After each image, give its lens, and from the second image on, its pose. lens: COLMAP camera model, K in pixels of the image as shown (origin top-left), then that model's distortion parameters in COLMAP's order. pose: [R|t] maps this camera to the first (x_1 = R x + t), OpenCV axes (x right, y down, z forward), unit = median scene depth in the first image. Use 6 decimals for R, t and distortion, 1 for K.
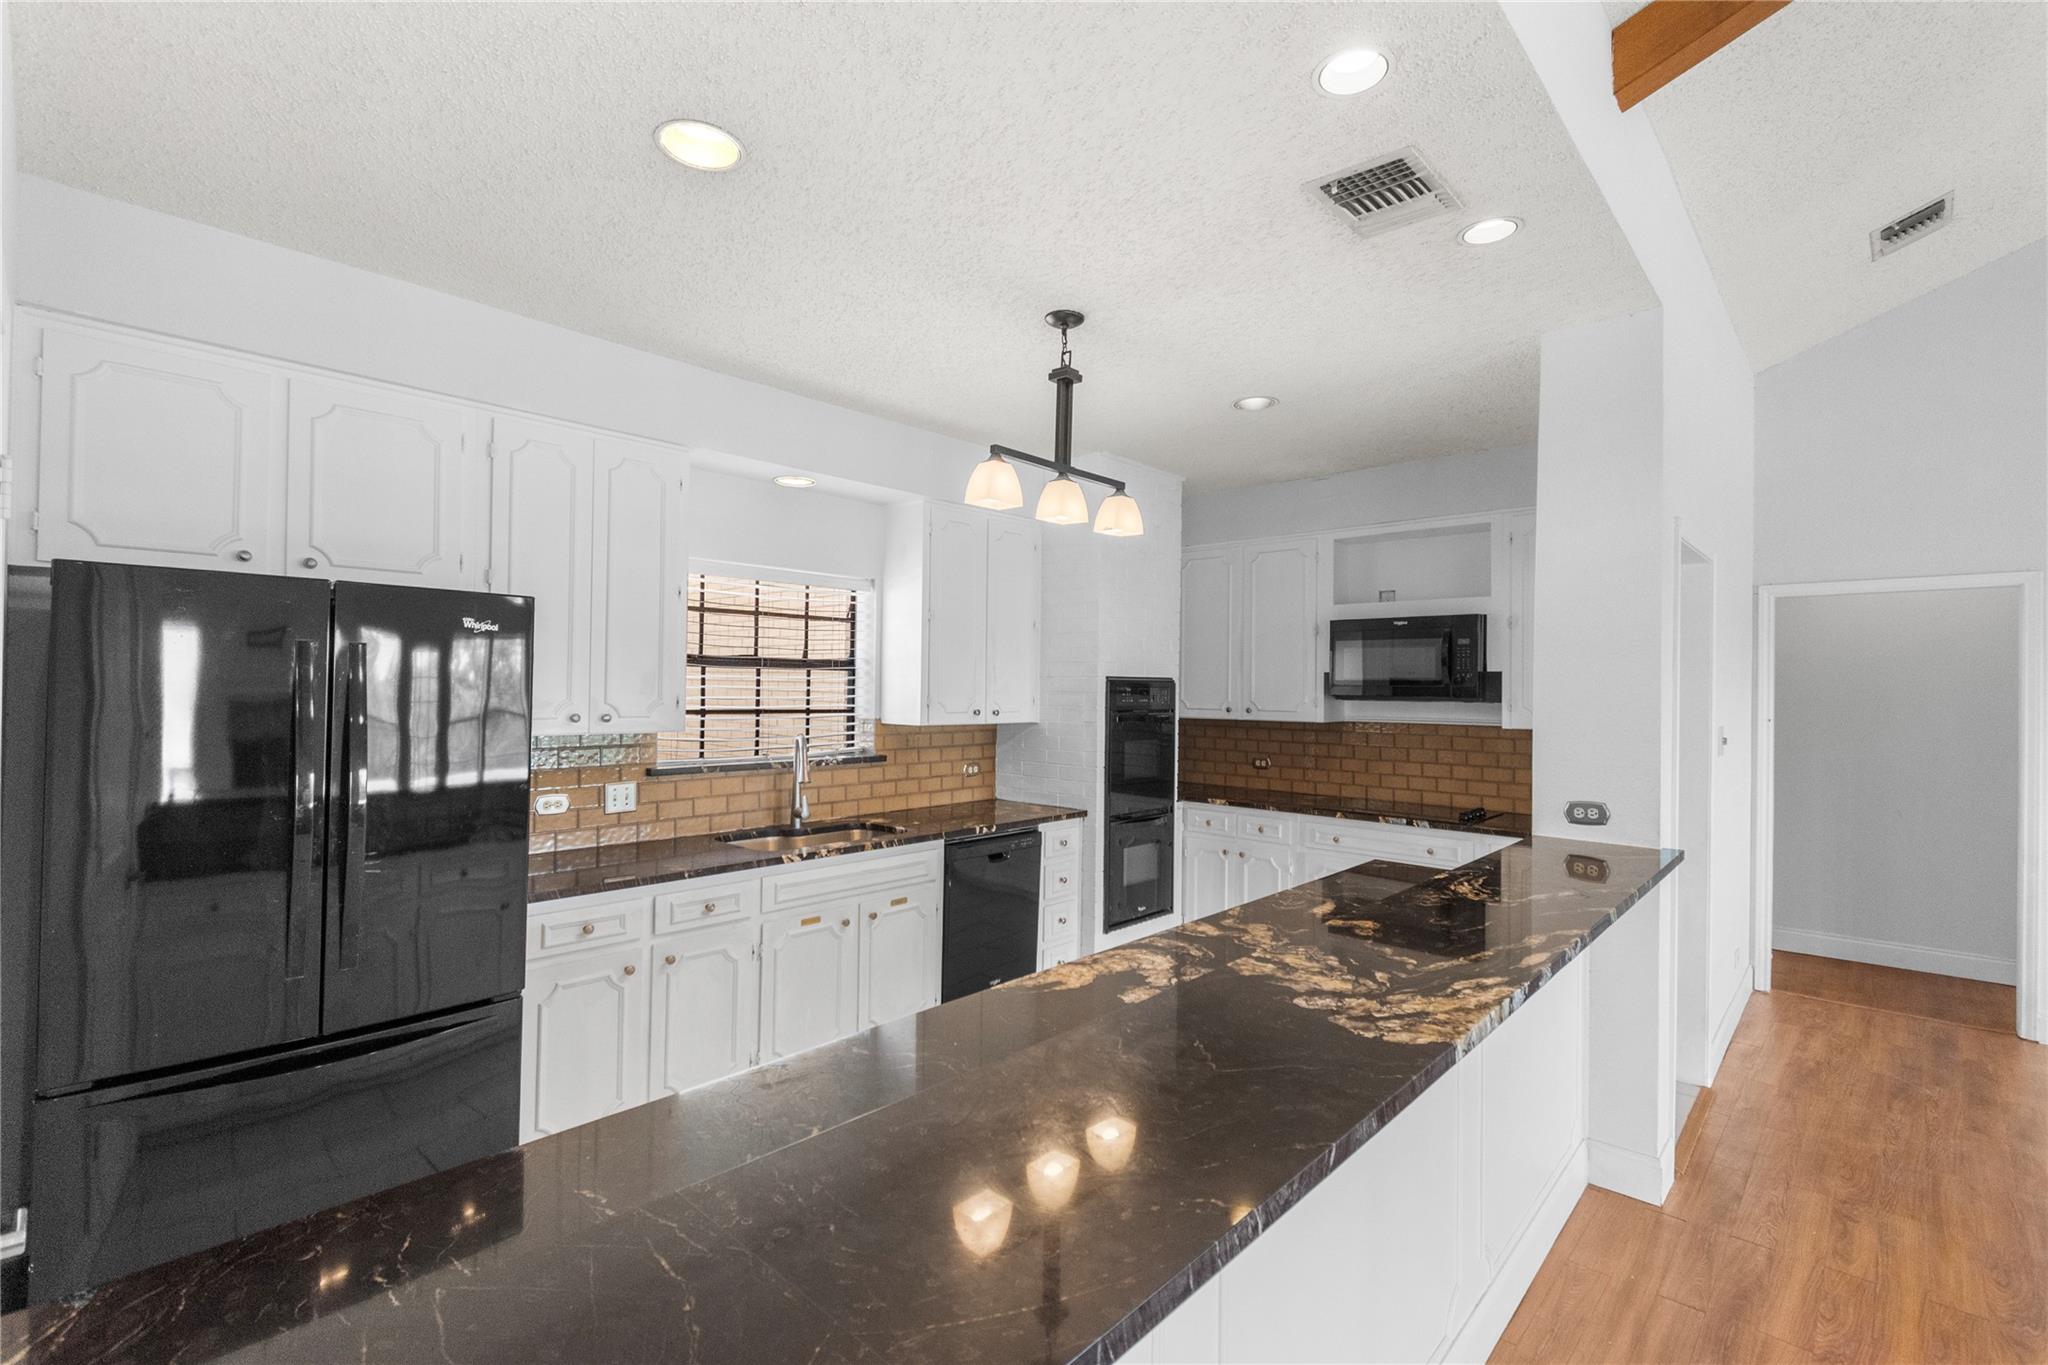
lens RADIAL K [[908.6, 0, 1024.0], [0, 908.6, 682.5], [0, 0, 1]] dist [-0.002262, 0.000712]
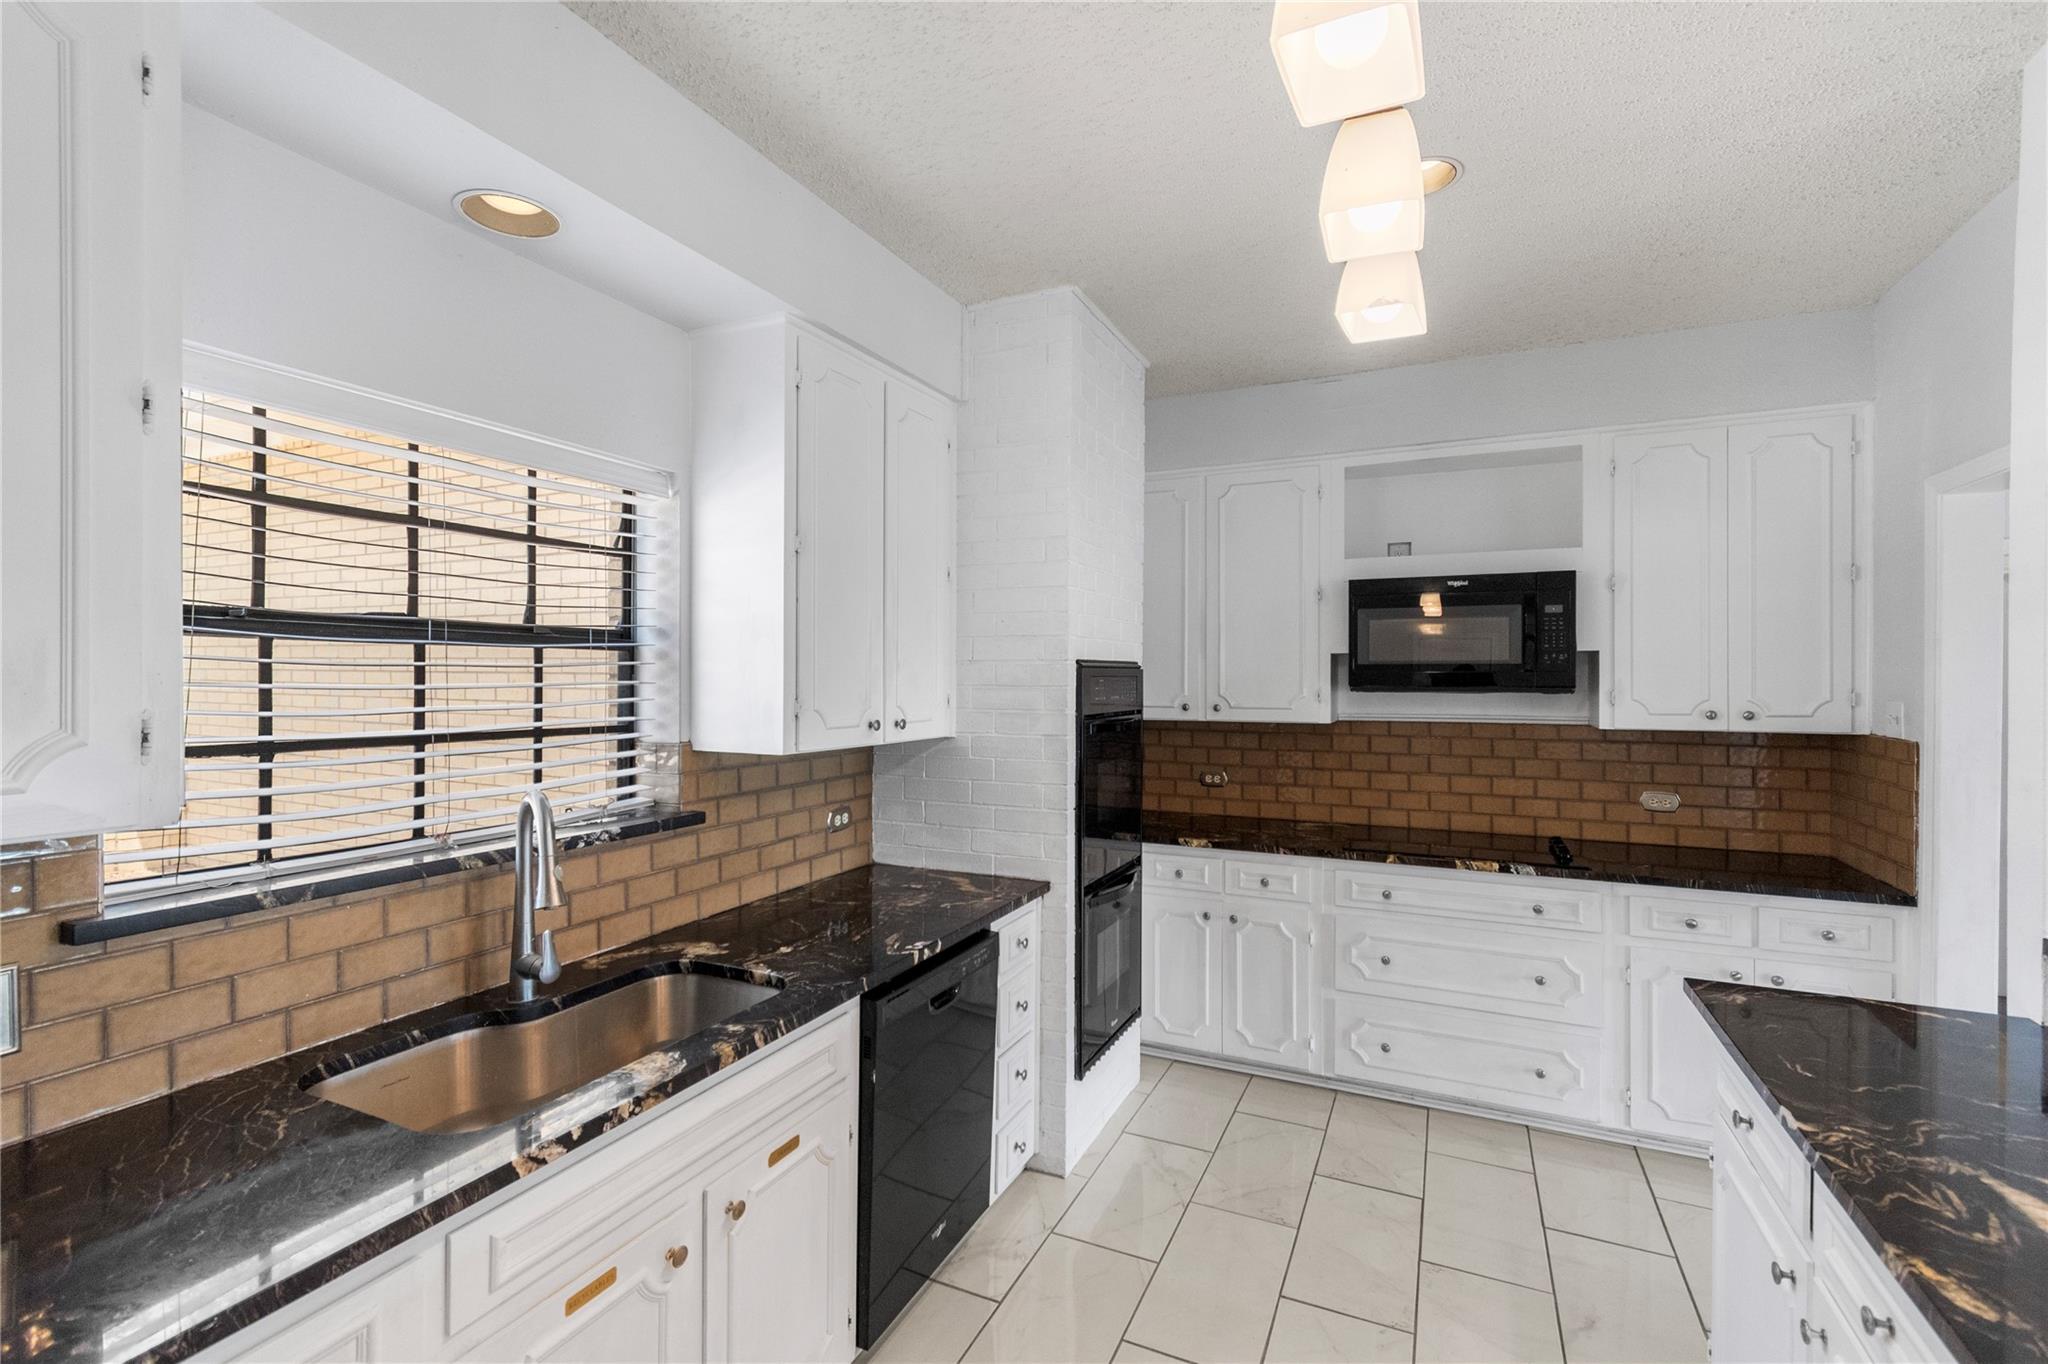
lens RADIAL K [[908.6, 0, 1024.0], [0, 908.6, 682.0], [0, 0, 1]] dist [-0.002262, 0.000712]
pose [[0.952081, -0.010743, 0.305656, -0.134609], [0.006768, 0.999878, 0.014062, -0.000550], [-0.305770, -0.011320, 0.952038, 0.446226]]
